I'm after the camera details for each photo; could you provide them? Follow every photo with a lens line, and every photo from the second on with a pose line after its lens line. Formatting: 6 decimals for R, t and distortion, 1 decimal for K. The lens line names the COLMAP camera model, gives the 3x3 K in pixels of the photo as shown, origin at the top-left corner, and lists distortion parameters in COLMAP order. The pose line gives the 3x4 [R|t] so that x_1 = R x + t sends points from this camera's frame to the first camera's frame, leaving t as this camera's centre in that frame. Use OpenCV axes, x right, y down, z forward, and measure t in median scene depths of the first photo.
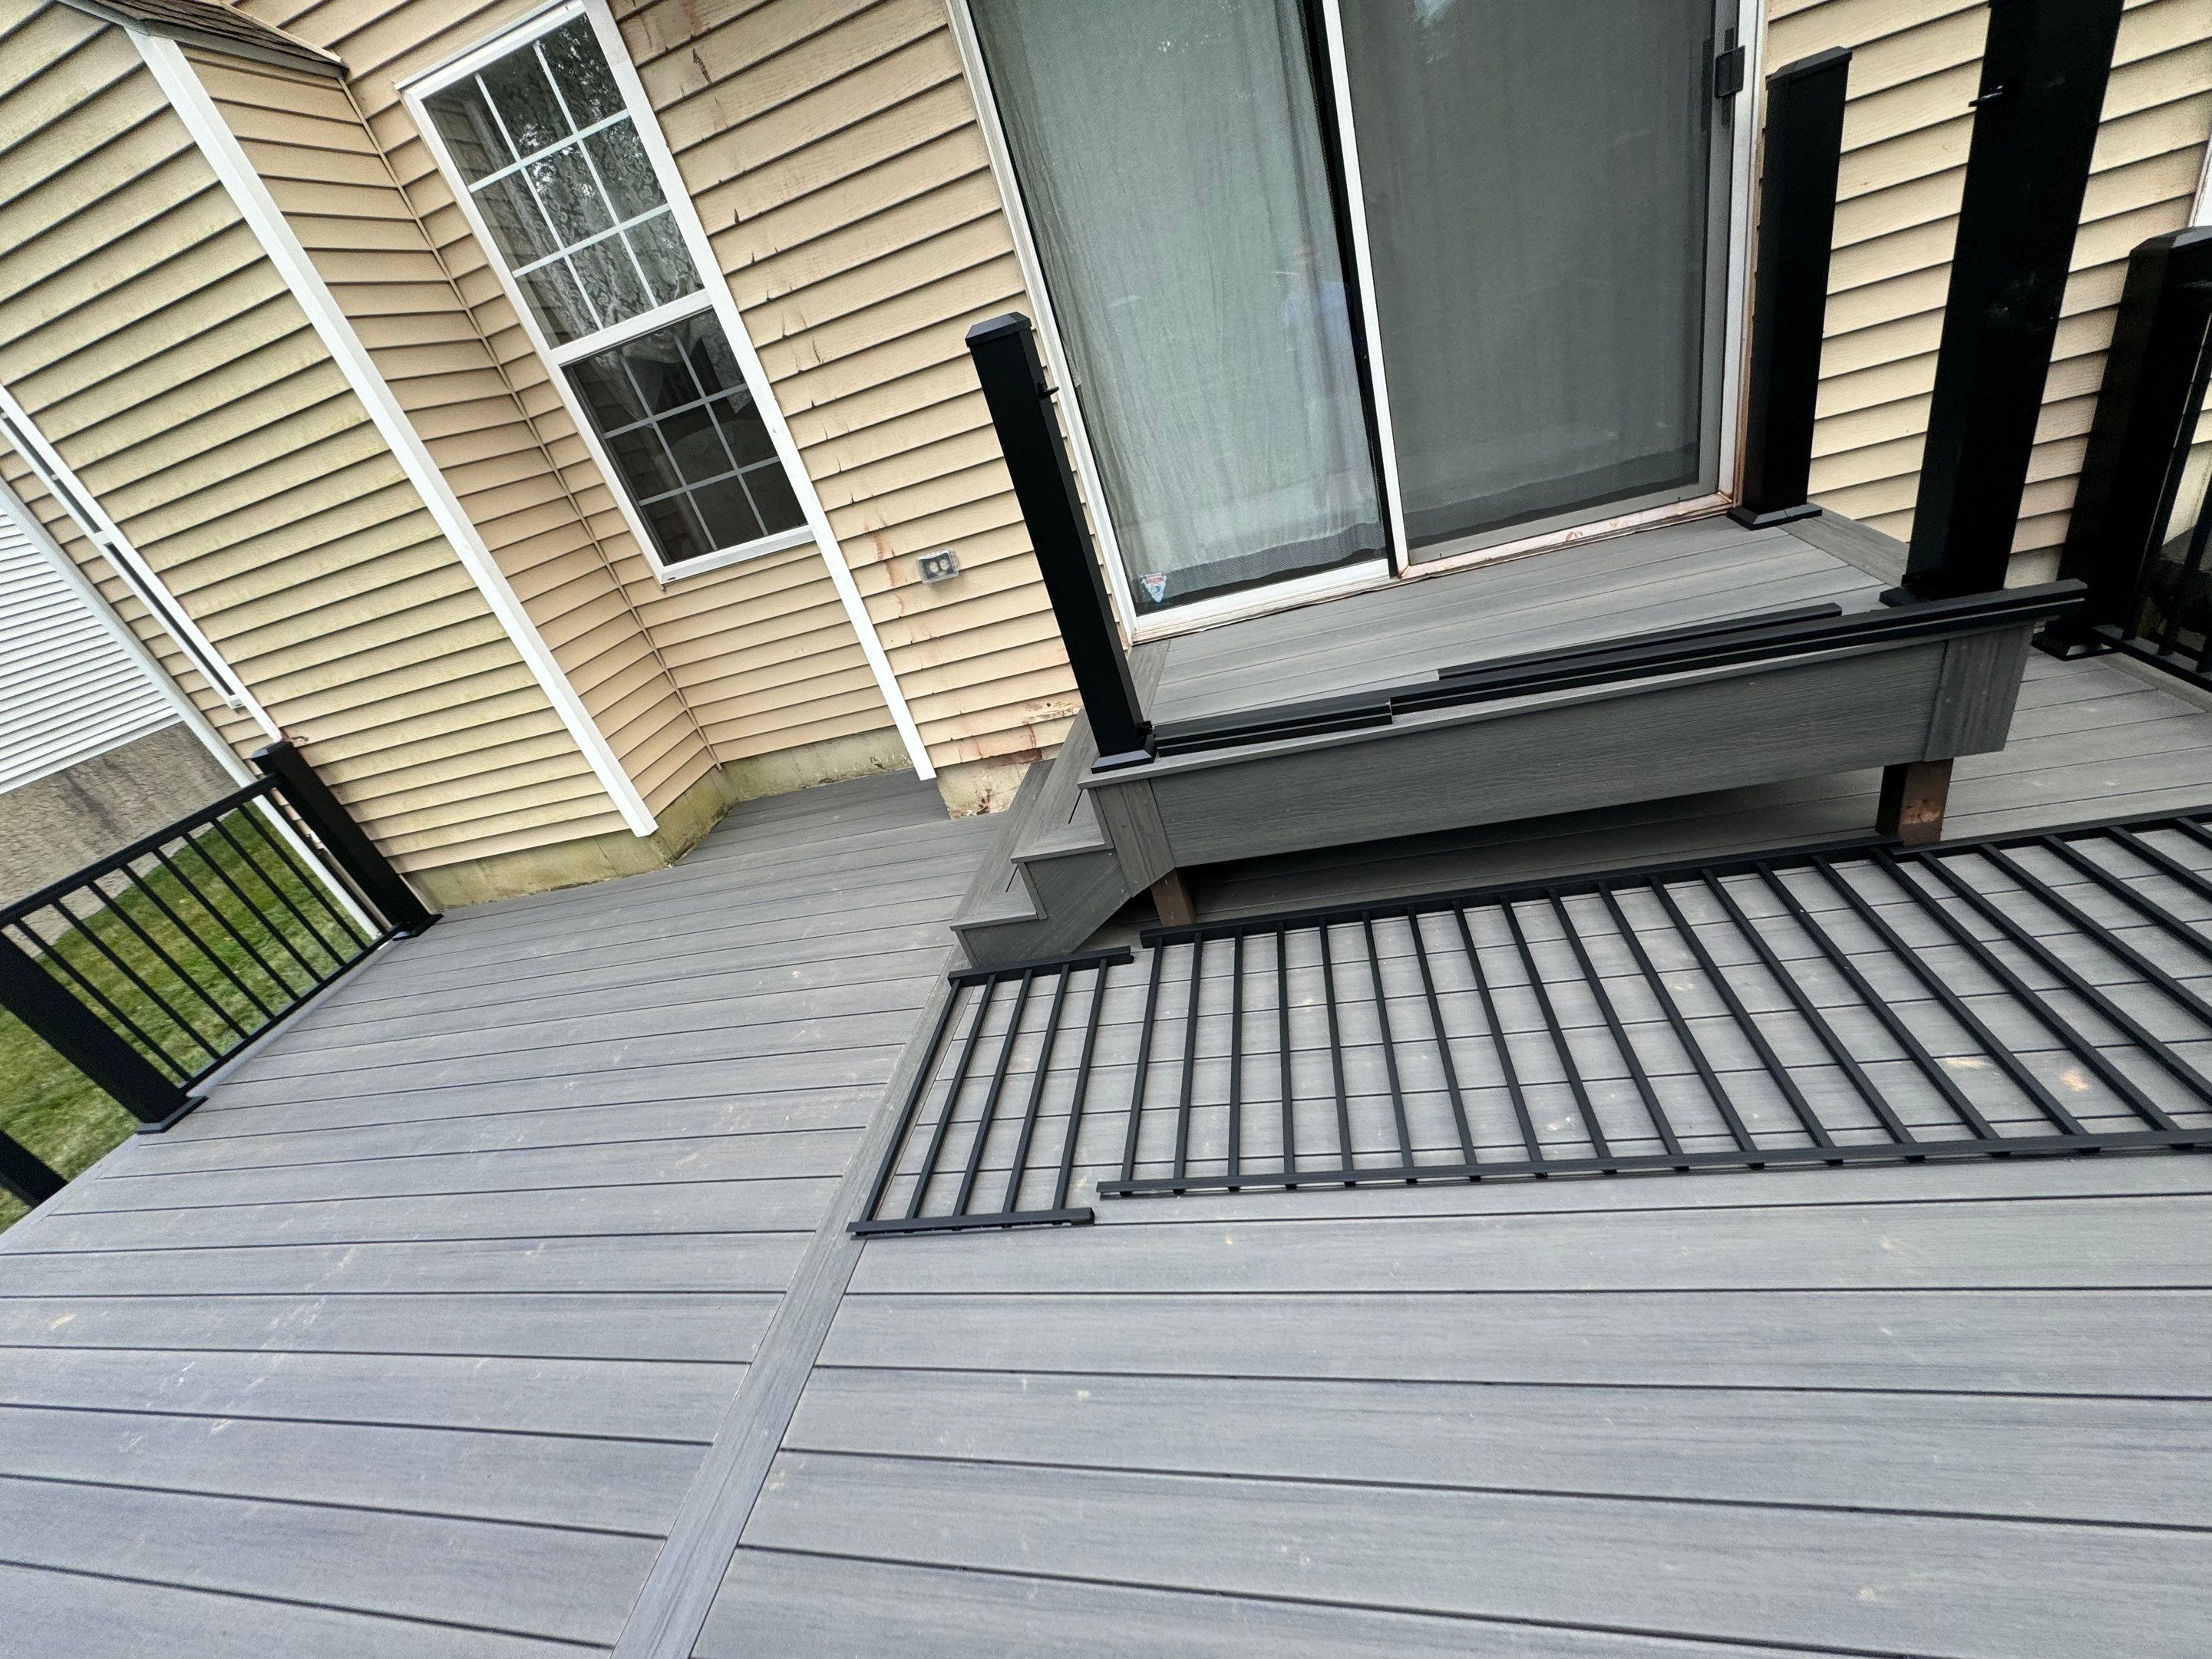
lens RADIAL K [[878.2, 0, 1104.6], [0, 878.2, 828.6], [0, 0, 1]] dist [-0.001378, -0.000322]
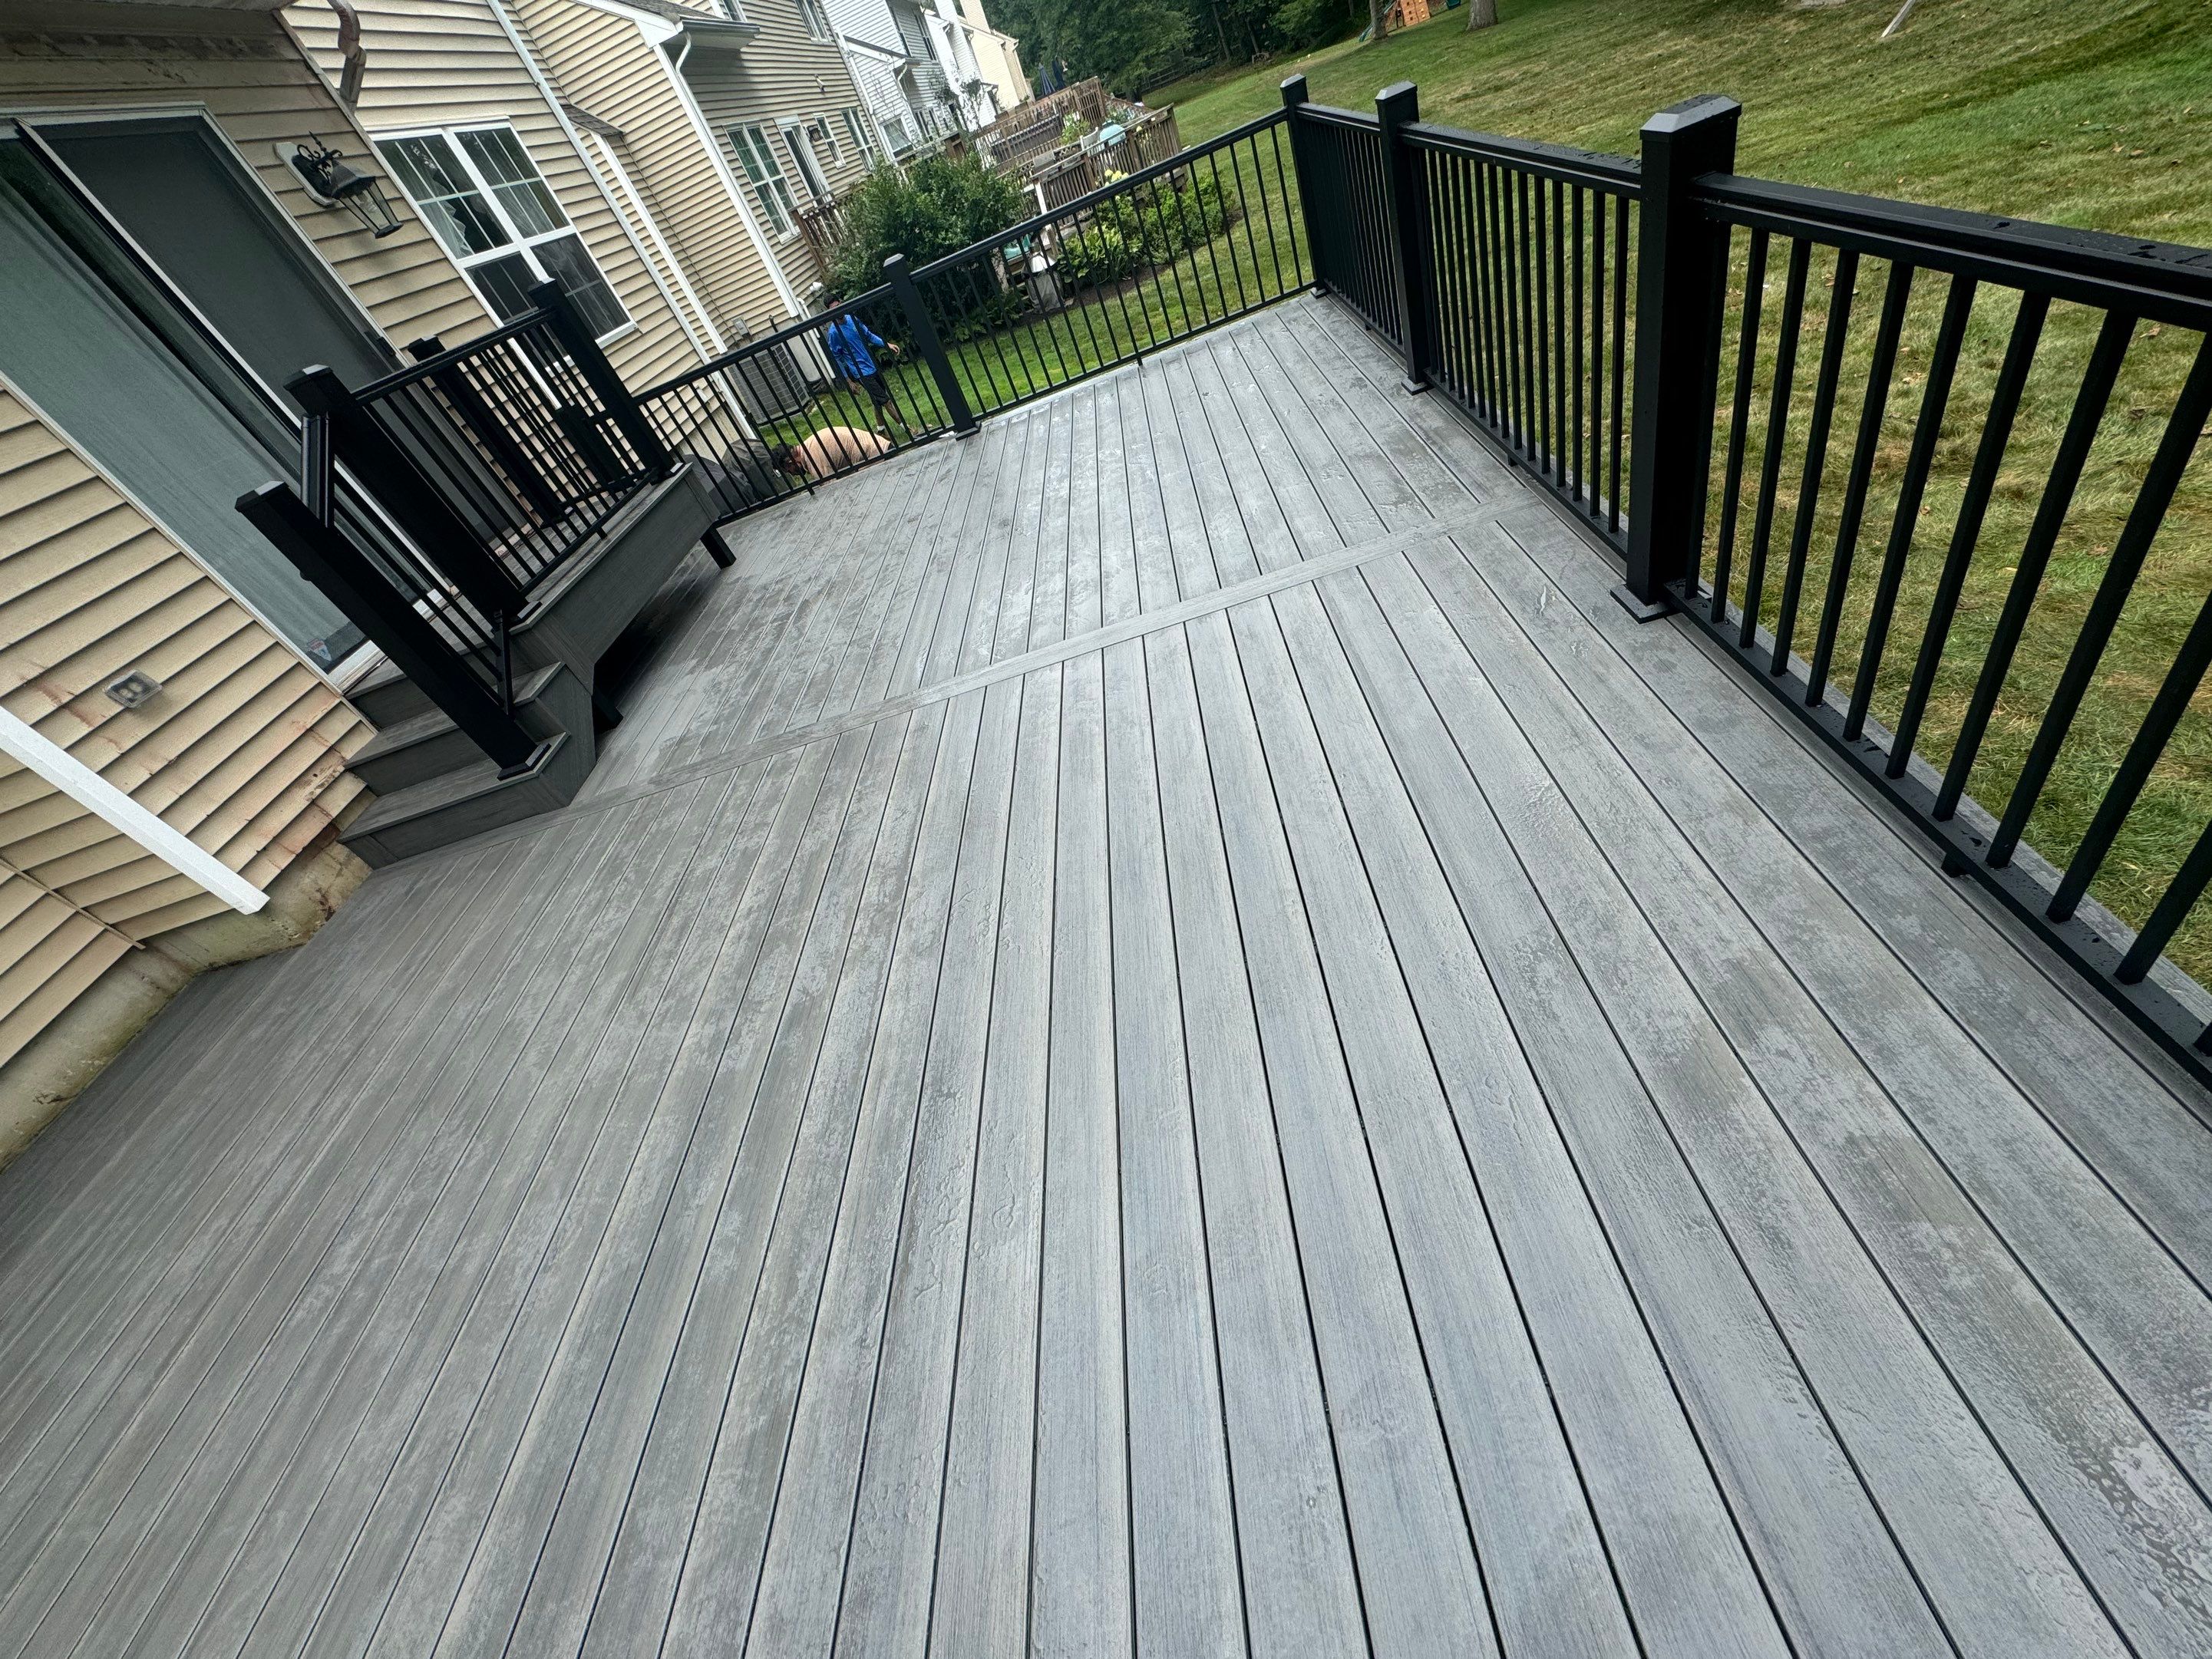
lens RADIAL K [[878.2, 0, 1104.6], [0, 878.2, 828.6], [0, 0, 1]] dist [-0.001378, -0.000322]
pose [[-0.077849, -0.375691, 0.923469, -1.478616], [0.775654, 0.559107, 0.292847, 0.430672], [-0.626338, 0.739091, 0.247881, 0.175473]]
